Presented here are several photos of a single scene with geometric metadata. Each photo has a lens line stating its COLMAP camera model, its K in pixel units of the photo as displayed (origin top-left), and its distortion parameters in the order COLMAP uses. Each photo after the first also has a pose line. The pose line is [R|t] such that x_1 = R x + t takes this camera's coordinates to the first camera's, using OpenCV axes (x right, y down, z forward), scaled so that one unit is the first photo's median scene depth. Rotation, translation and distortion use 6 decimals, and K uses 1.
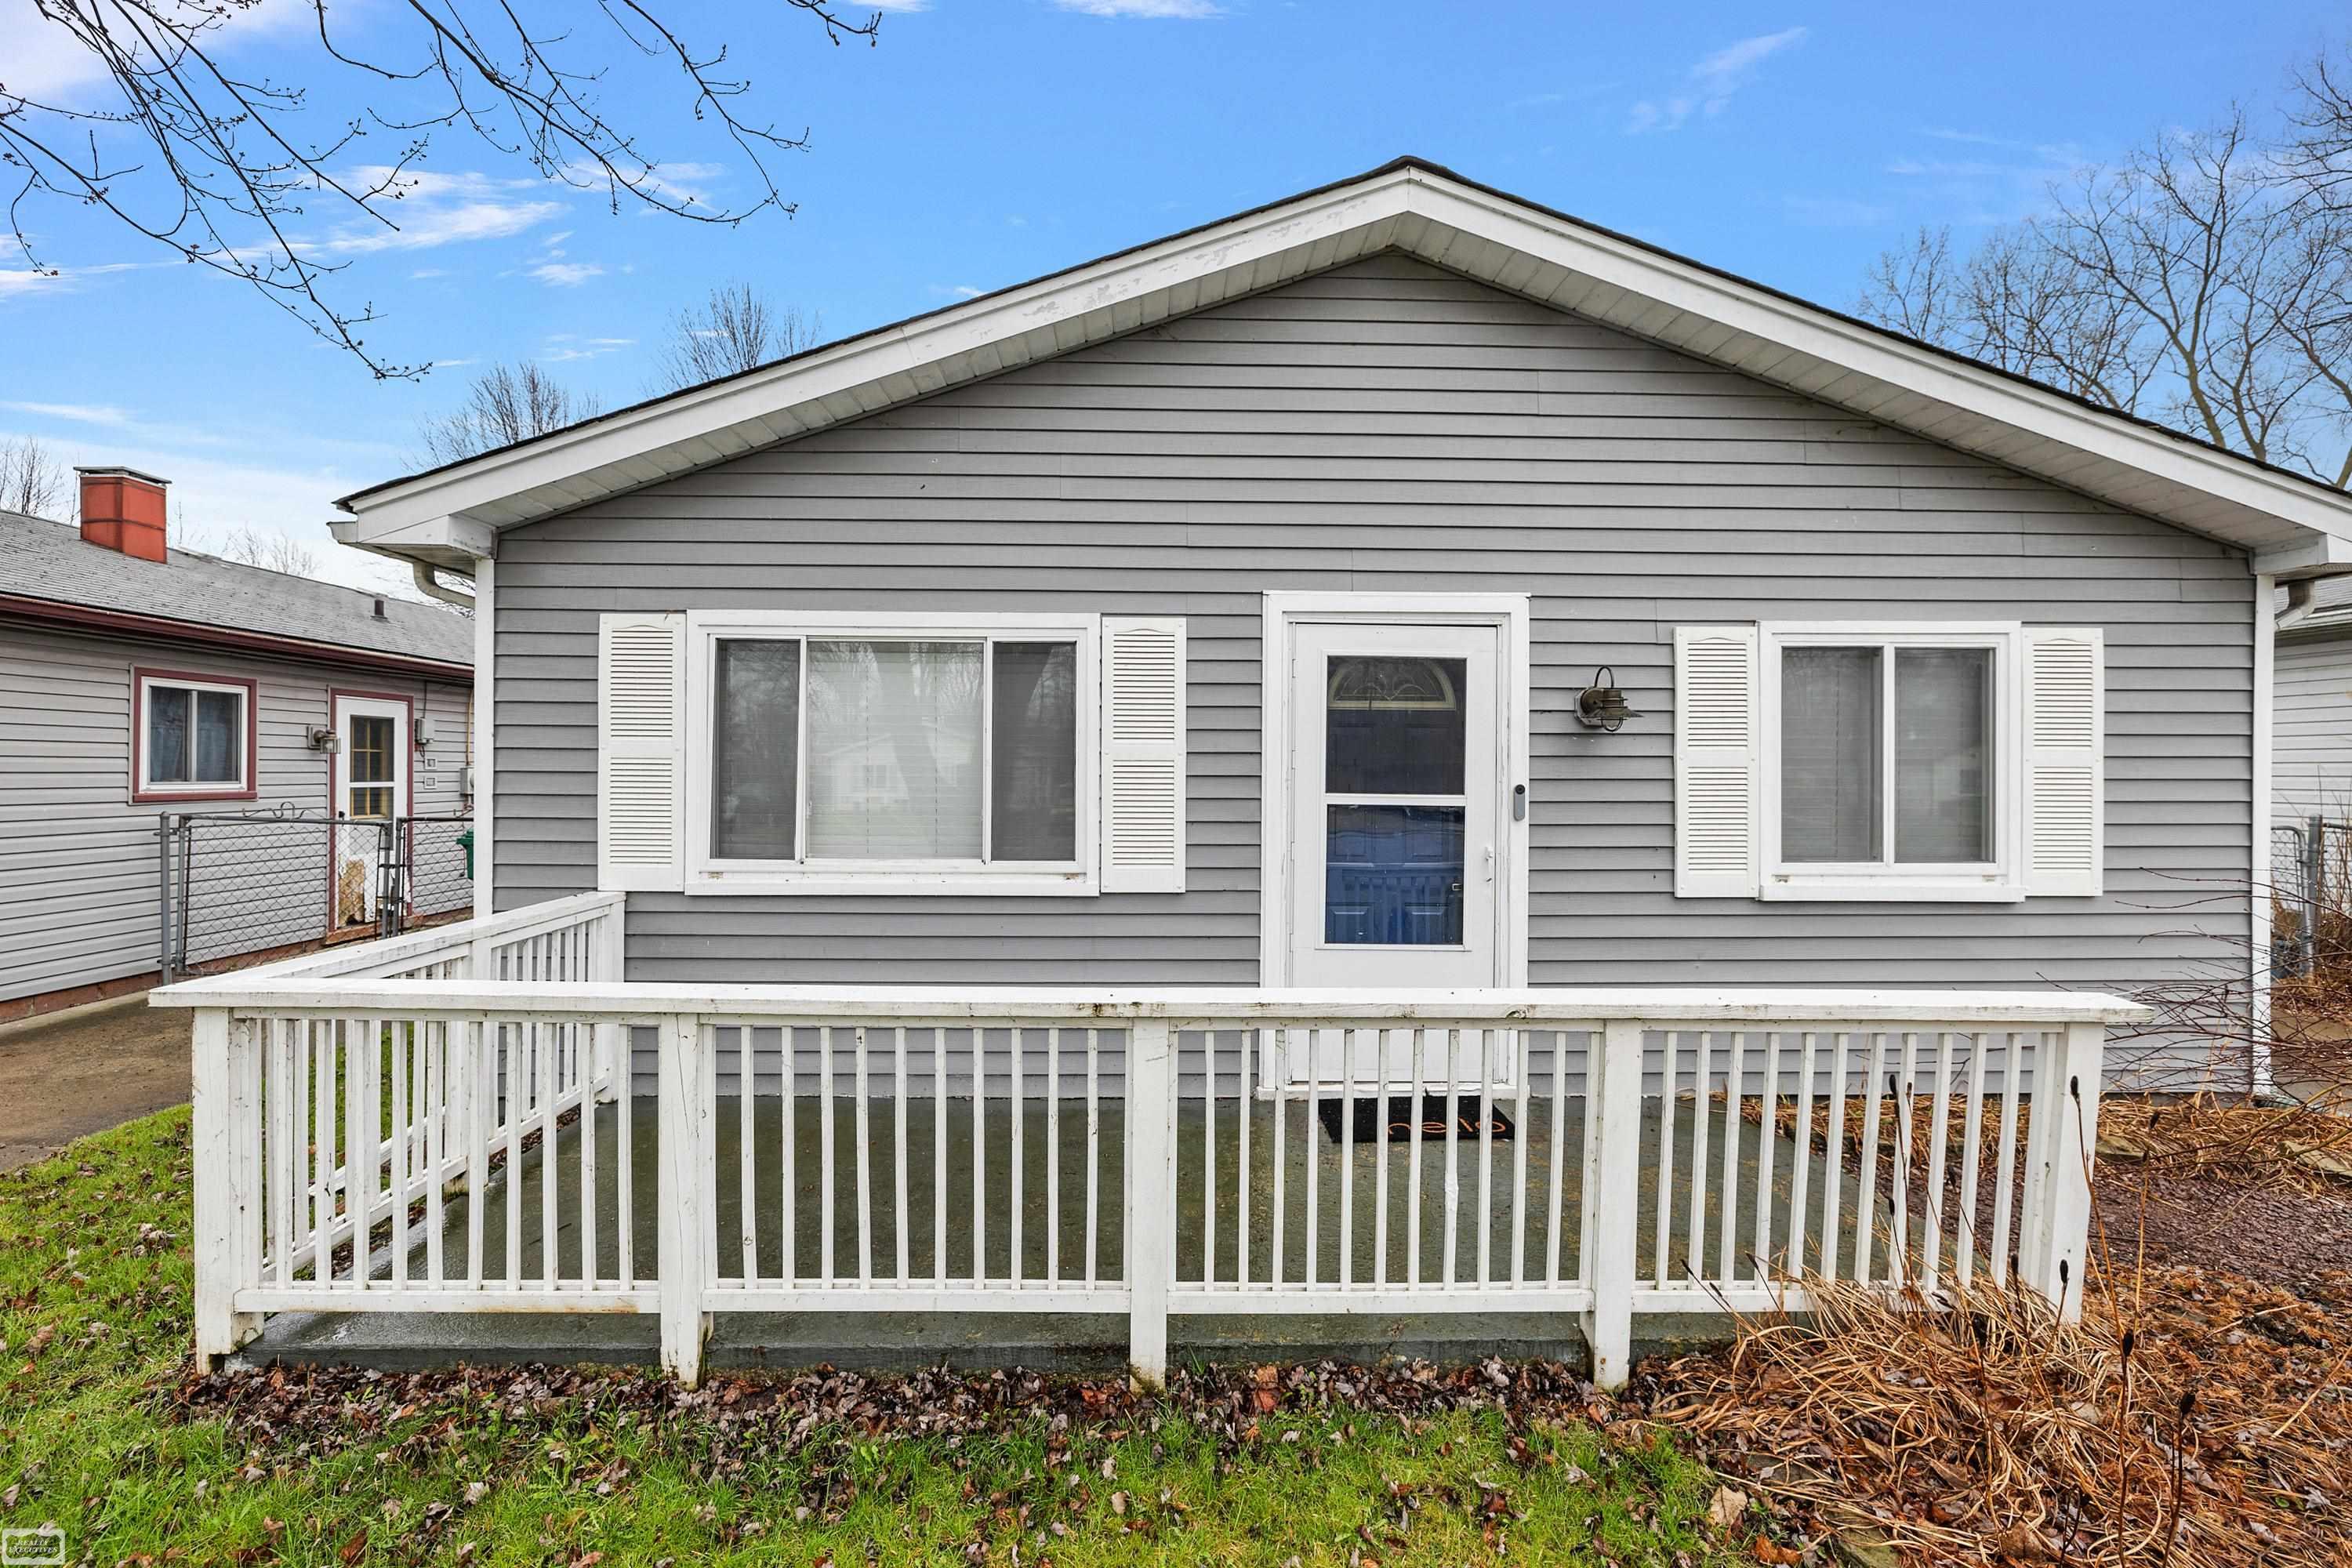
lens RADIAL K [[982.3, 0, 1165.8], [0, 982.3, 779.4], [0, 0, 1]] dist [-0.001737, -0.000352]
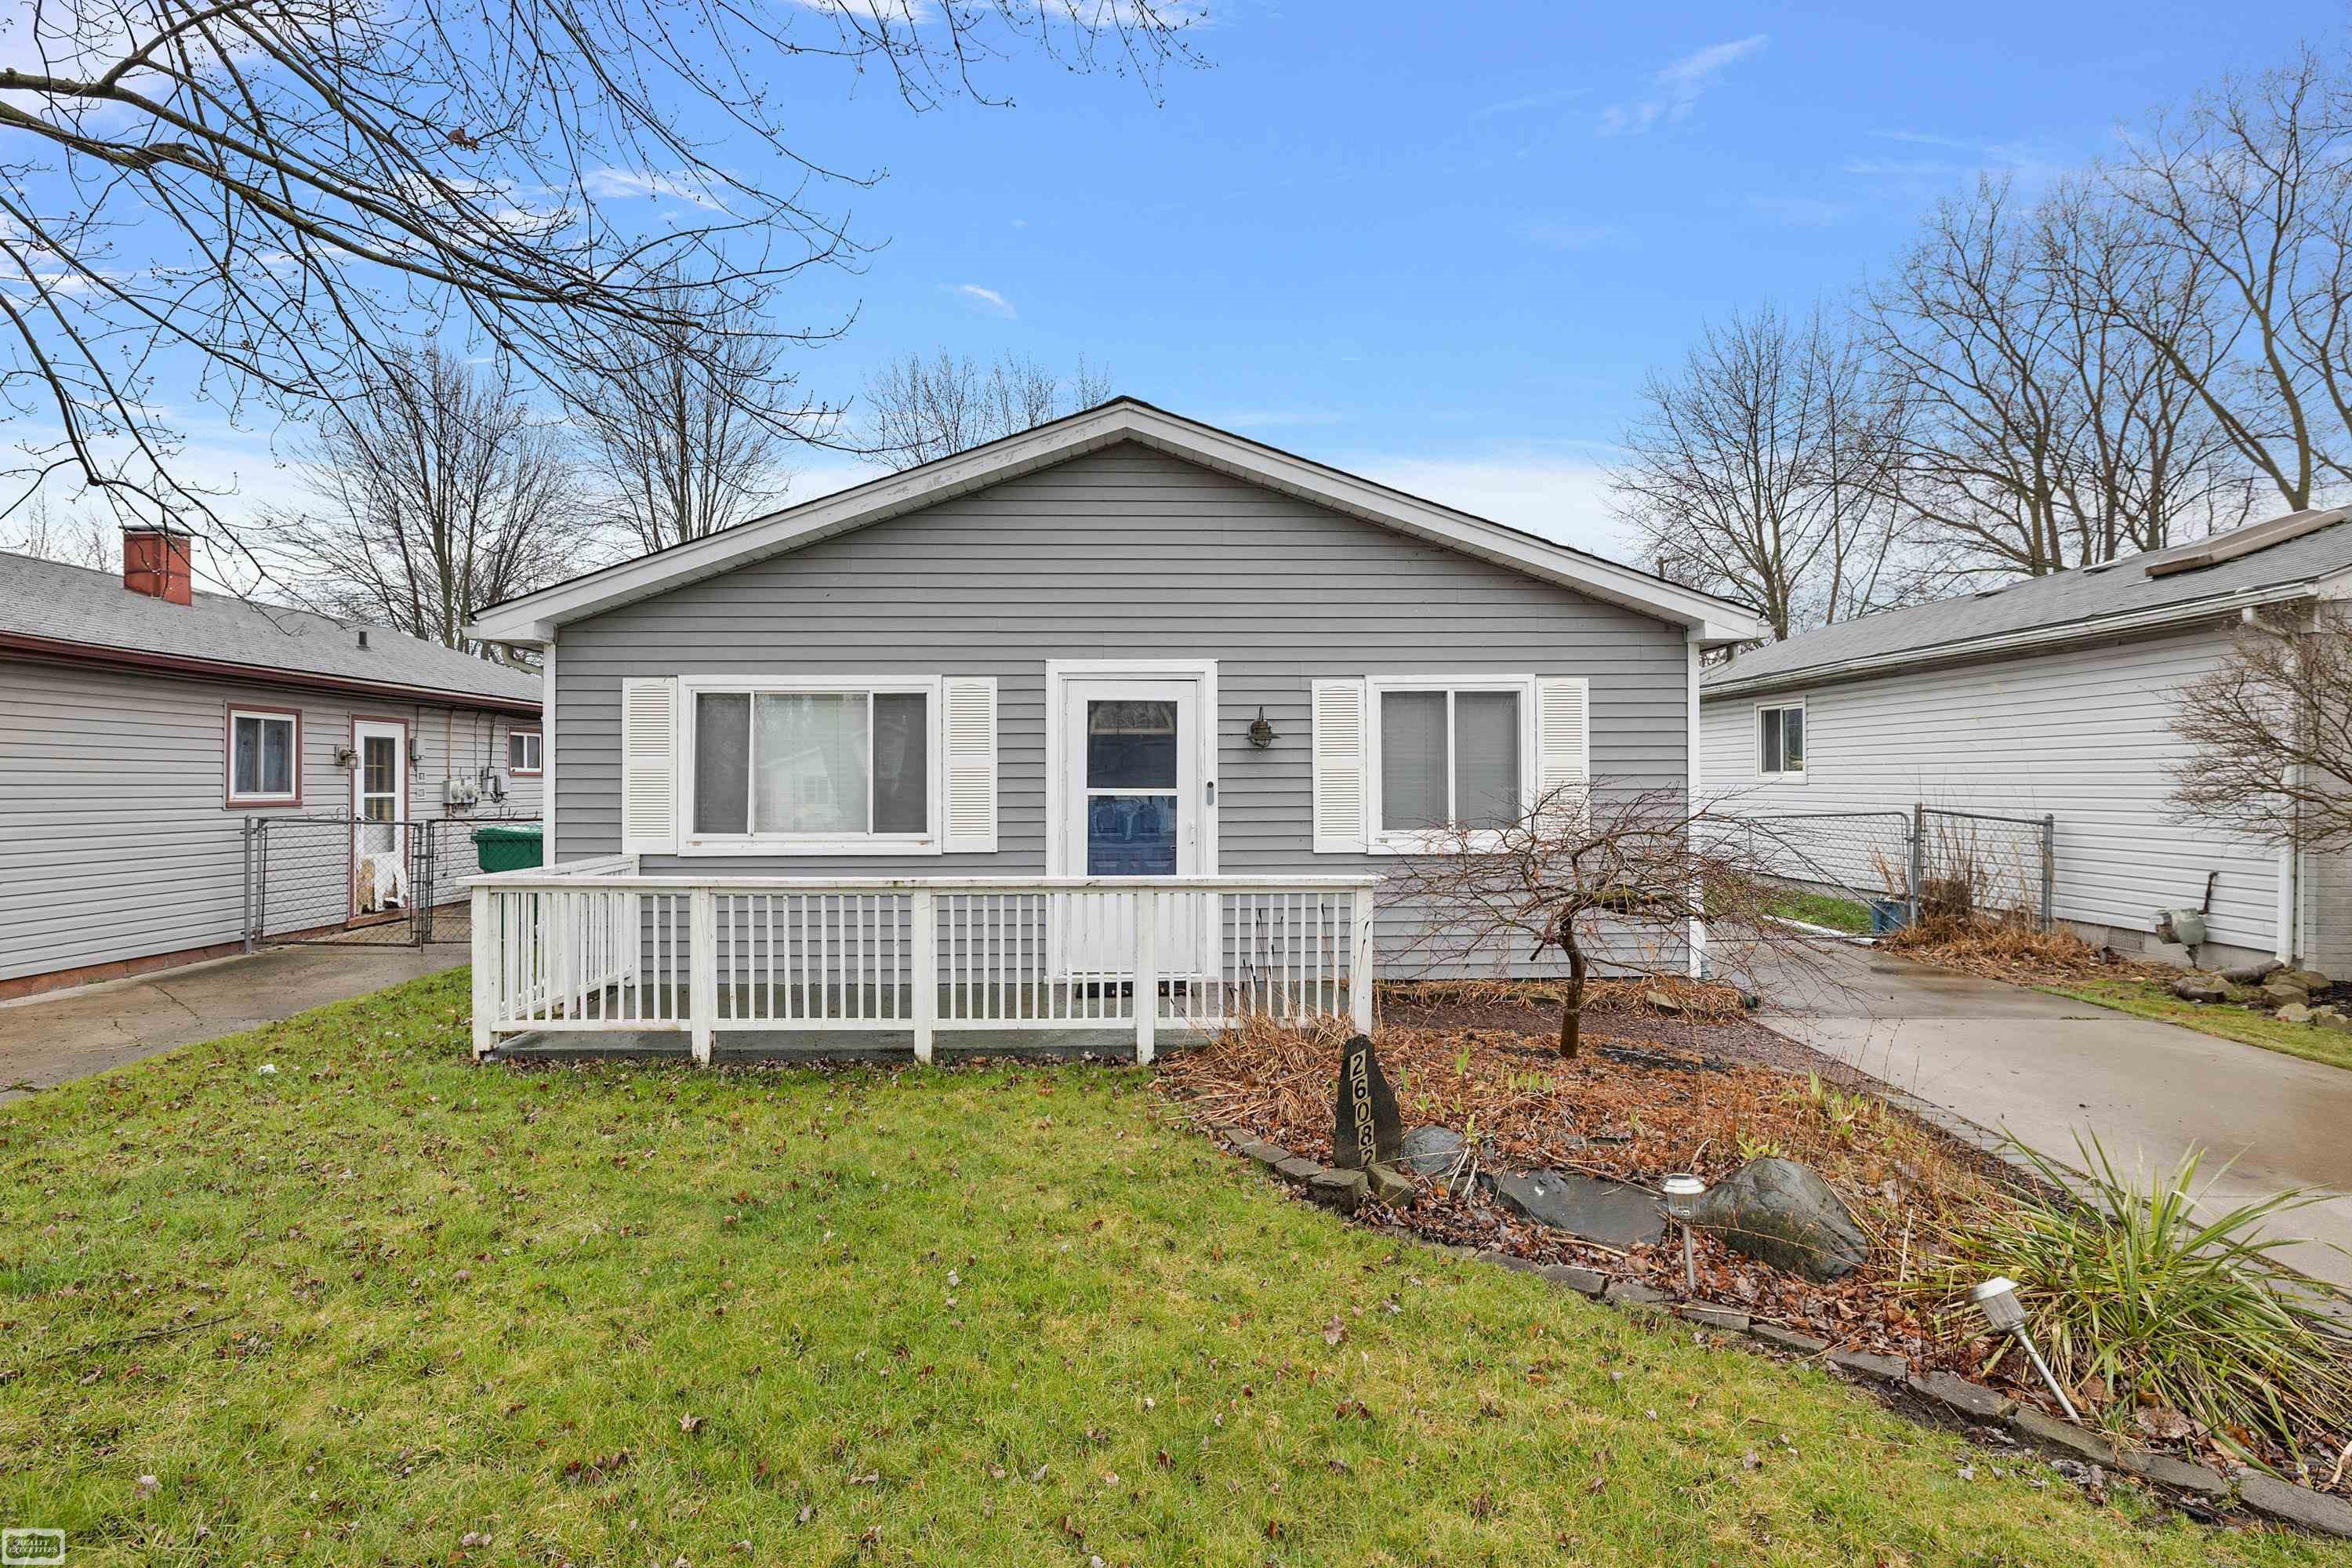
lens RADIAL K [[1184.6, 0, 1185.1], [0, 1184.6, 782.2], [0, 0, 1]] dist [-0.009303, 0.000048]
pose [[0.999915, -0.008790, 0.009591, 0.298898], [0.008866, 0.999930, -0.007879, 0.020347], [-0.009521, 0.007963, 0.999923, -0.881743]]
